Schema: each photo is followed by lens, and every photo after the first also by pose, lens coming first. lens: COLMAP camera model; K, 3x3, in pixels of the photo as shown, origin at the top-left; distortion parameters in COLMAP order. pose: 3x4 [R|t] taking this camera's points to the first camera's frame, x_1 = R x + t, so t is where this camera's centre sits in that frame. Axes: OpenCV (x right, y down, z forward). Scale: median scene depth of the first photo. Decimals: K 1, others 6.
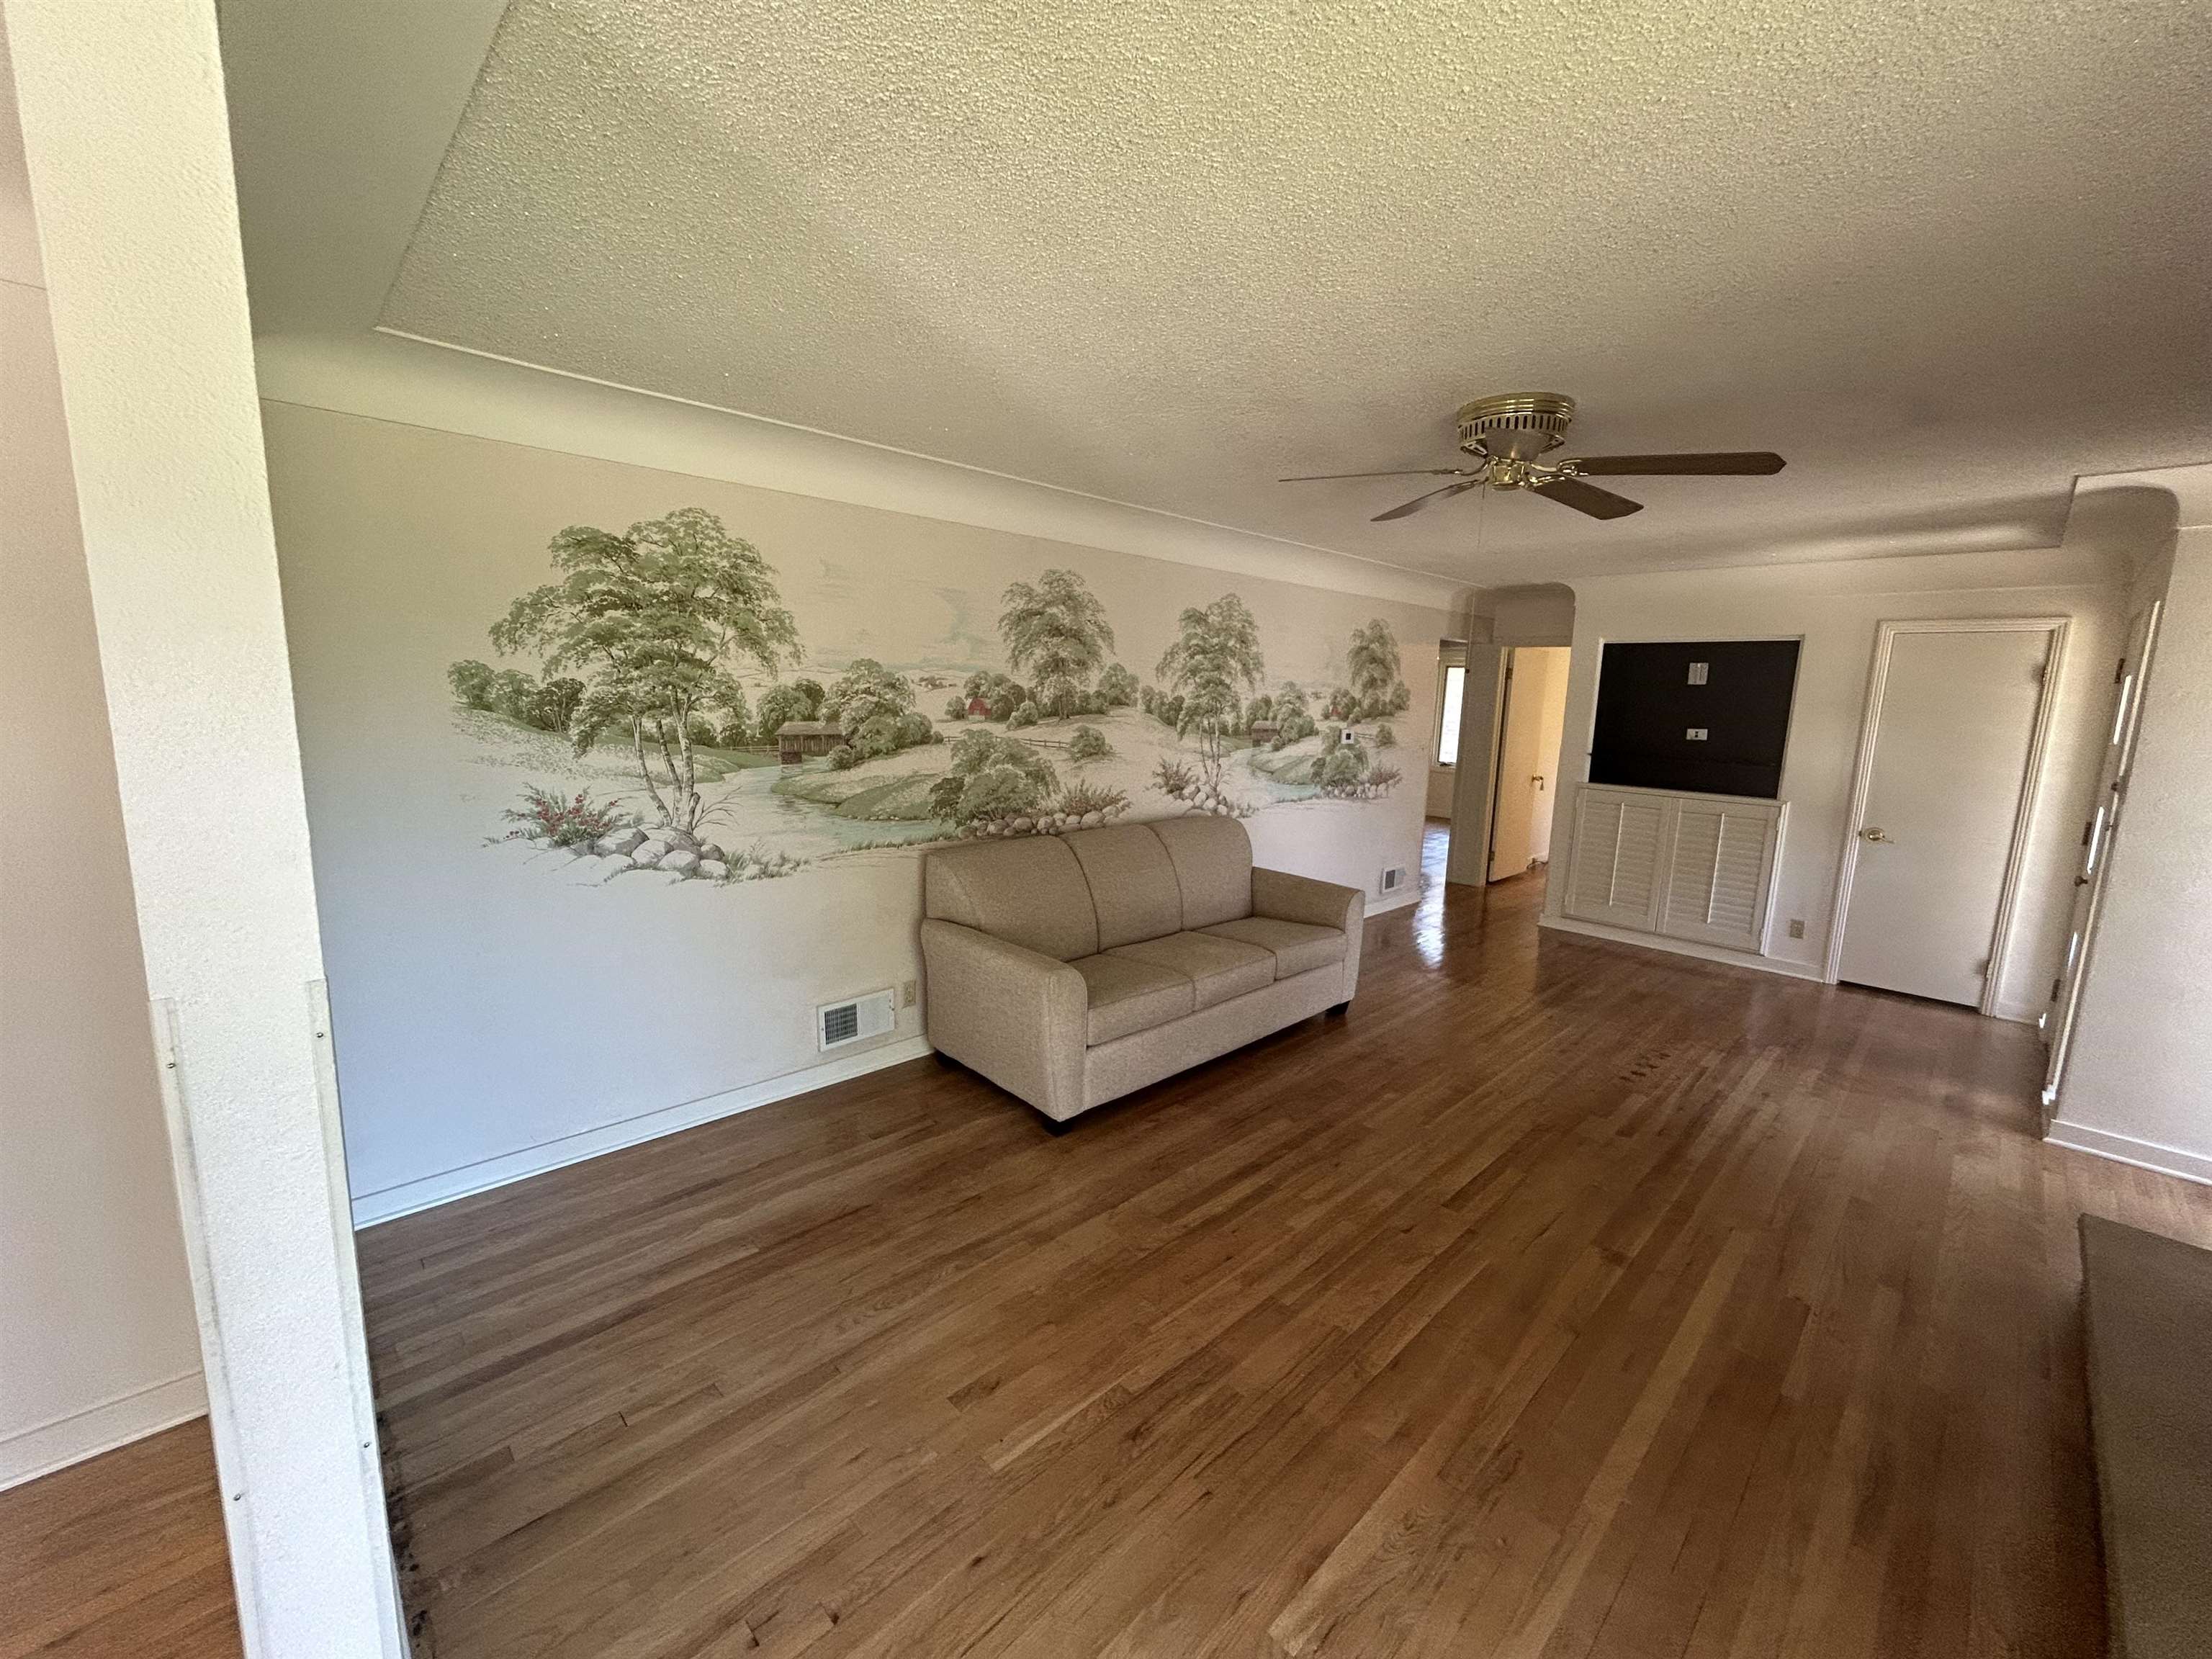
lens RADIAL K [[896.4, 0, 1103.2], [0, 896.4, 825.5], [0, 0, 1]] dist [0.001427, 0.000245]
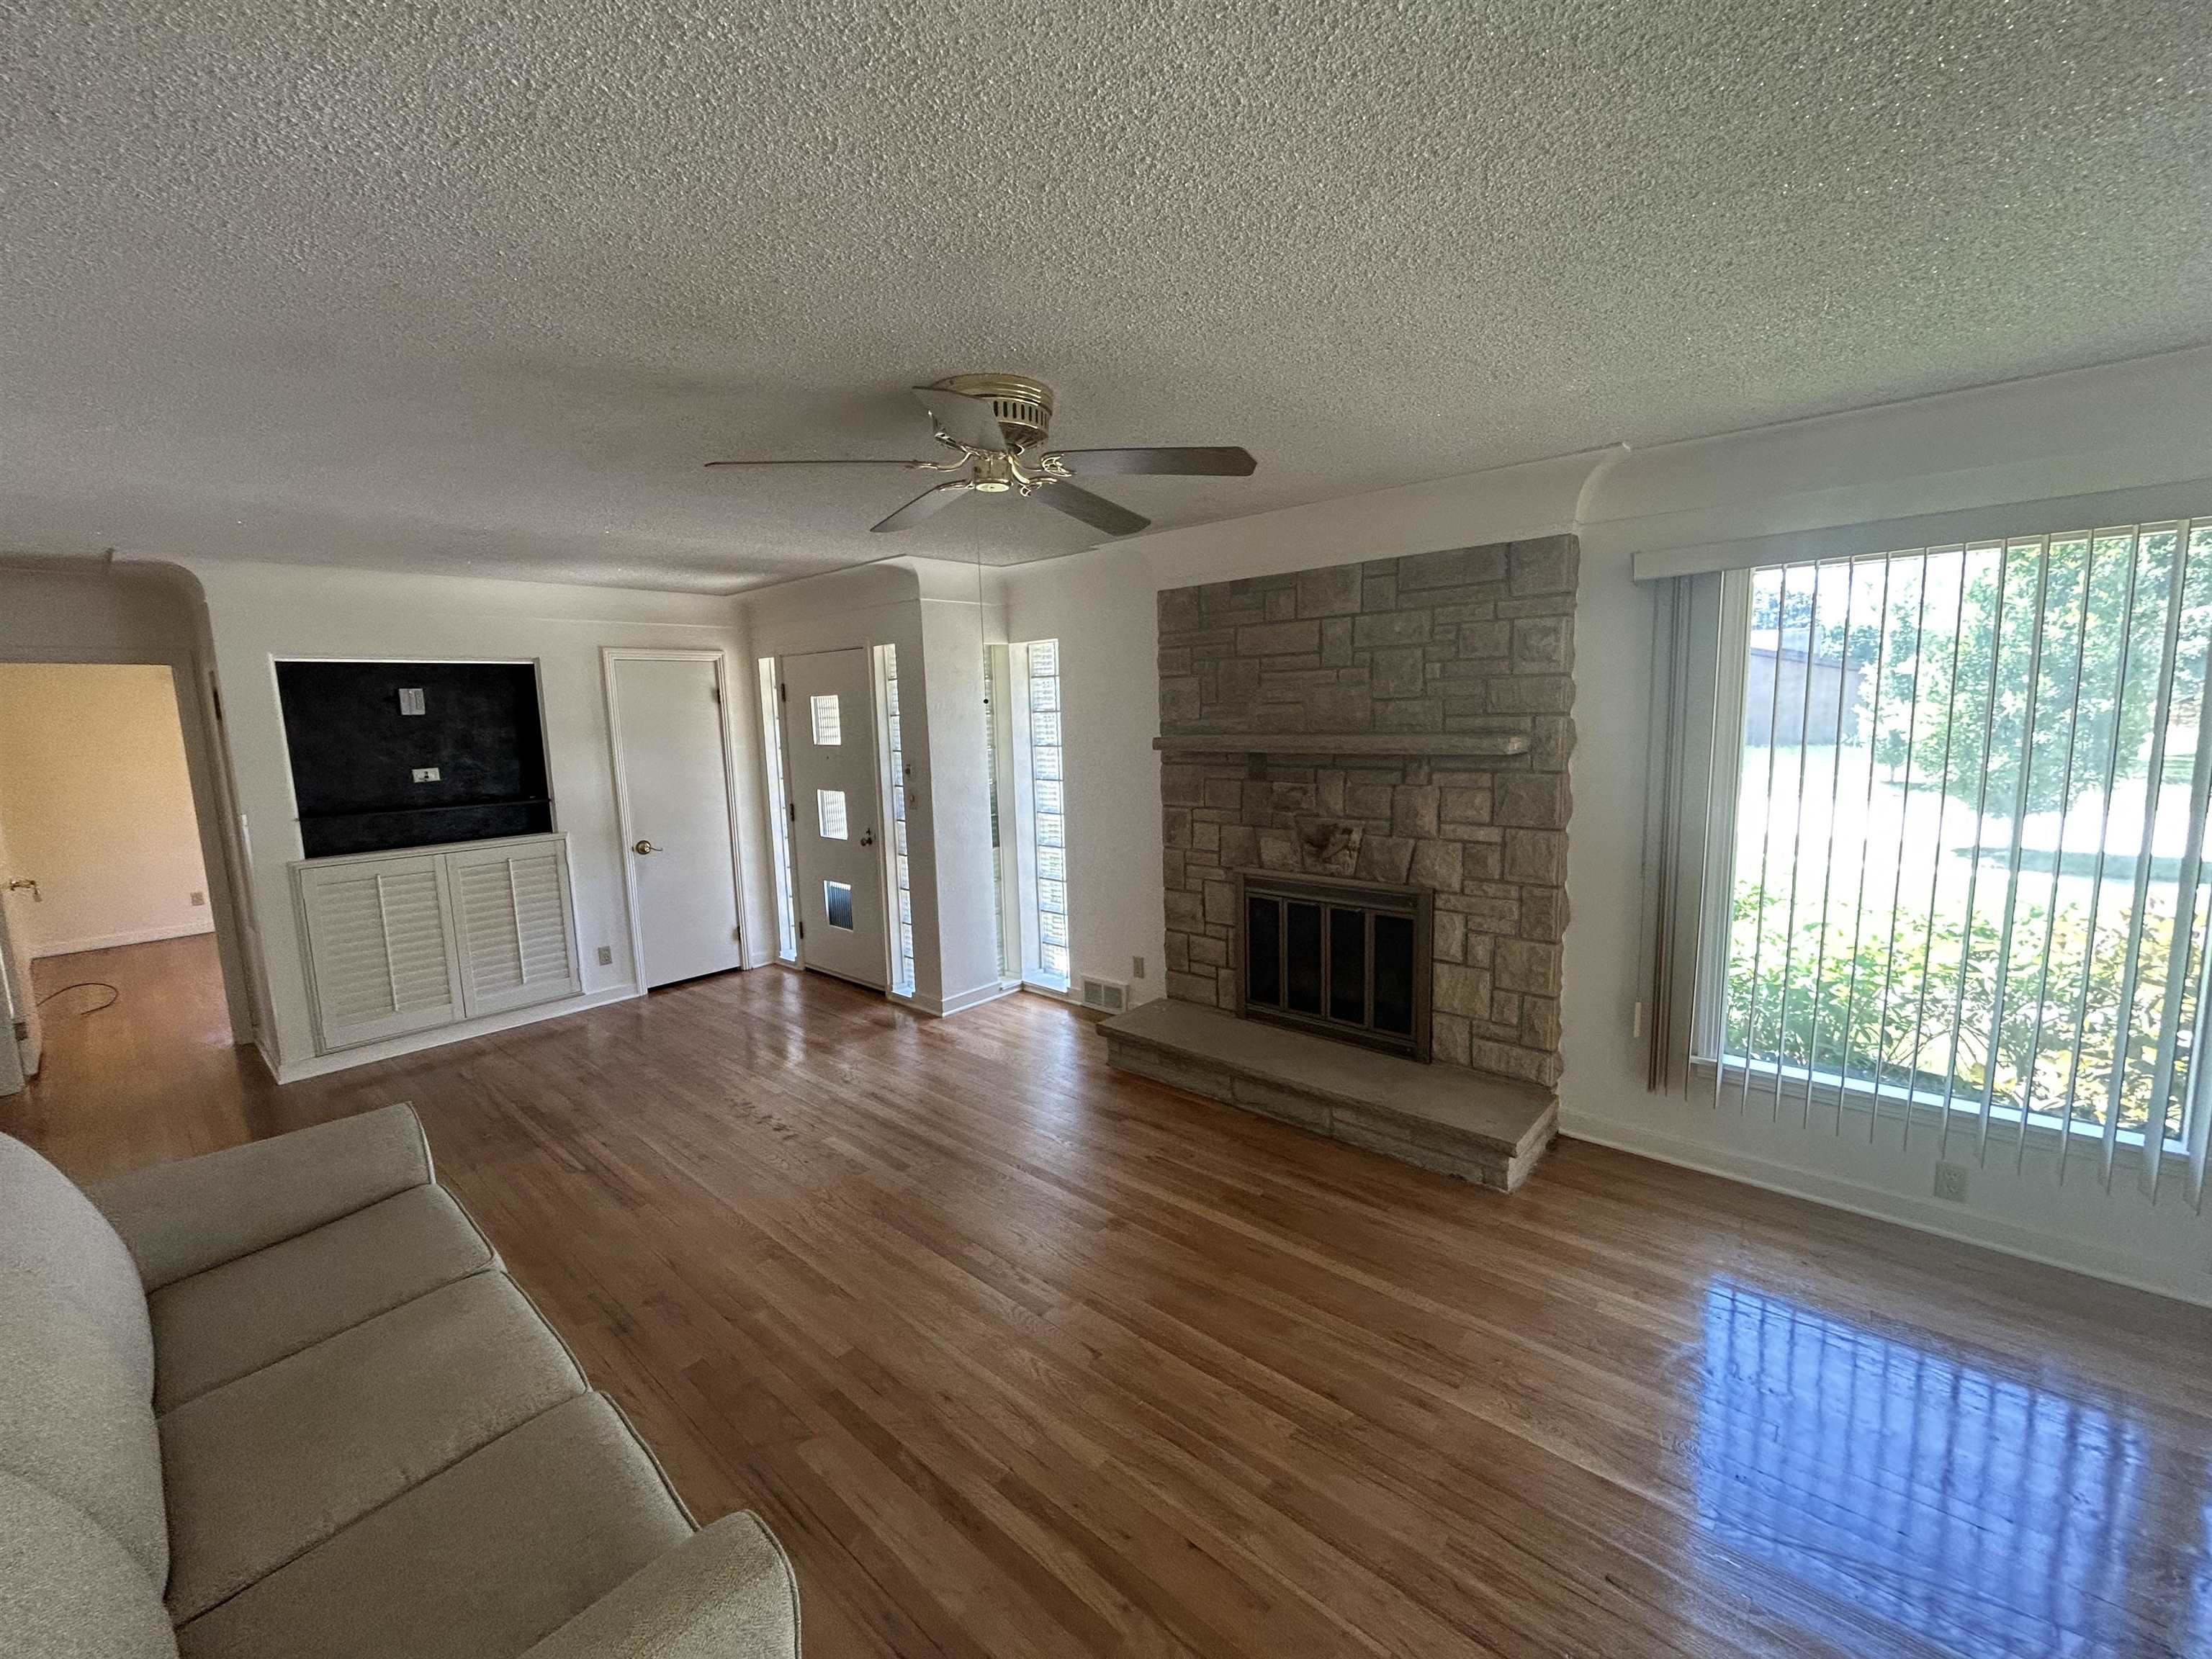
lens RADIAL K [[891.4, 0, 1106.0], [0, 891.4, 831.4], [0, 0, 1]] dist [-0.000930, -0.000003]
pose [[-0.075843, -0.165368, 0.983311, -0.246969], [0.179675, 0.967743, 0.176609, -0.106461], [-0.980798, 0.190071, -0.043684, 0.551235]]
